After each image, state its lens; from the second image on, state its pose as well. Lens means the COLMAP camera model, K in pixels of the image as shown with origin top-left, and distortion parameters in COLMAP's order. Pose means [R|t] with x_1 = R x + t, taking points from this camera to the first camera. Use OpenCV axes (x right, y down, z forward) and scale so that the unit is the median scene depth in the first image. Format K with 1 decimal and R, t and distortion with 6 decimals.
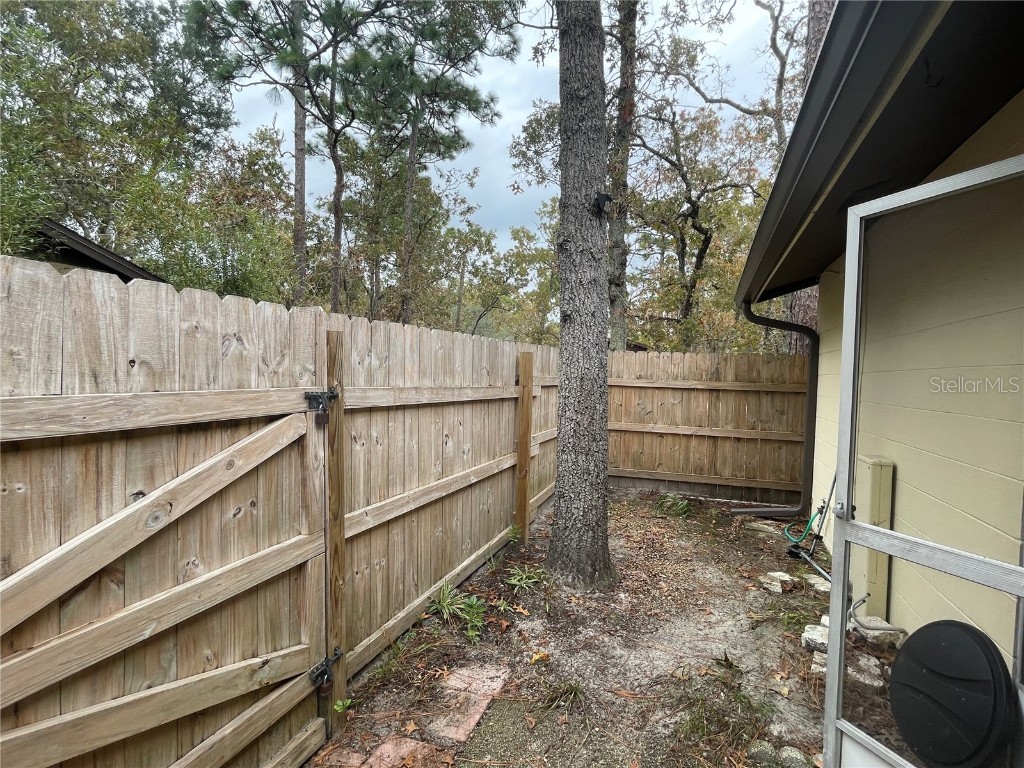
lens RADIAL K [[516.2, 0, 509.3], [0, 516.2, 384.8], [0, 0, 1]] dist [-0.003381, -0.000004]
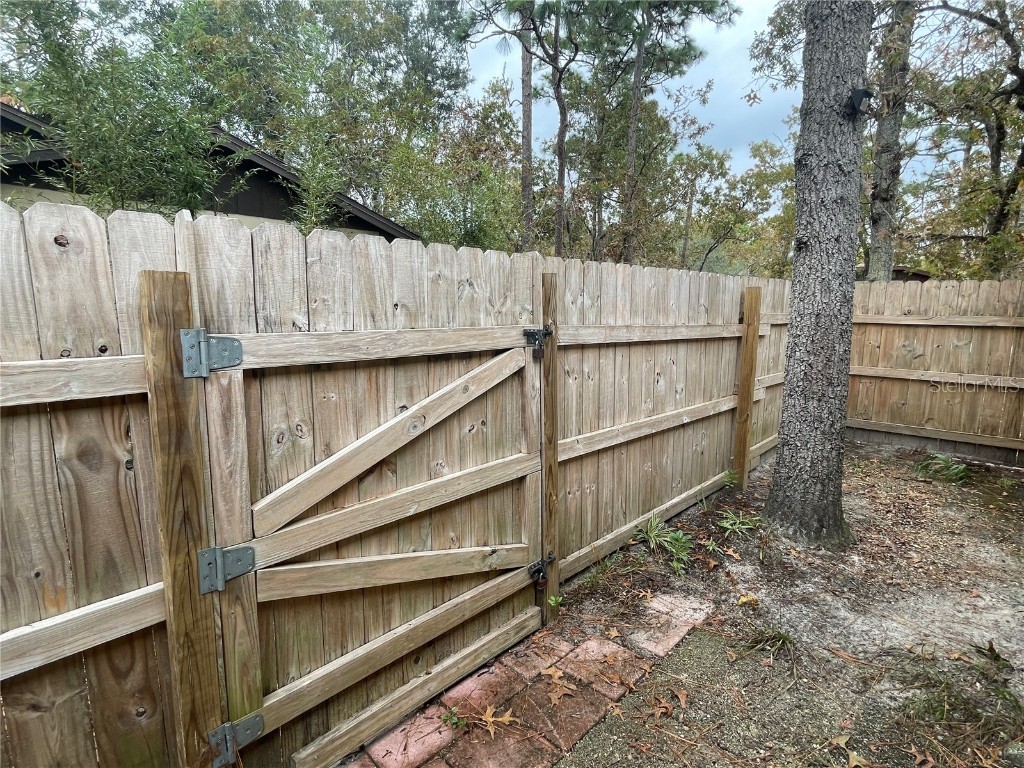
lens RADIAL K [[516.2, 0, 509.3], [0, 516.2, 384.8], [0, 0, 1]] dist [-0.003381, -0.000004]
pose [[0.911669, 0.040659, -0.408909, 0.023730], [0.006429, 0.993560, 0.113124, 0.003603], [0.410875, -0.105761, 0.905536, -0.027894]]
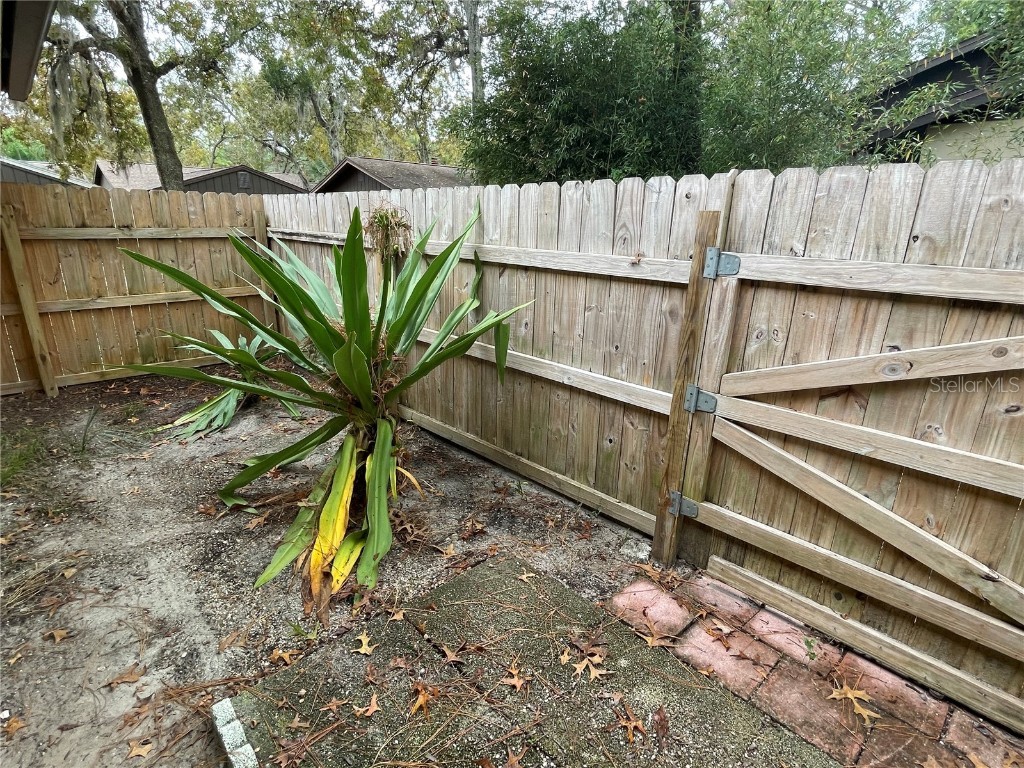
lens RADIAL K [[516.2, 0, 509.3], [0, 516.2, 384.8], [0, 0, 1]] dist [-0.003381, -0.000004]
pose [[-0.442833, 0.235999, -0.864987, 0.326450], [-0.059508, 0.954874, 0.290989, -0.003736], [0.894627, 0.180333, -0.408806, 0.285991]]
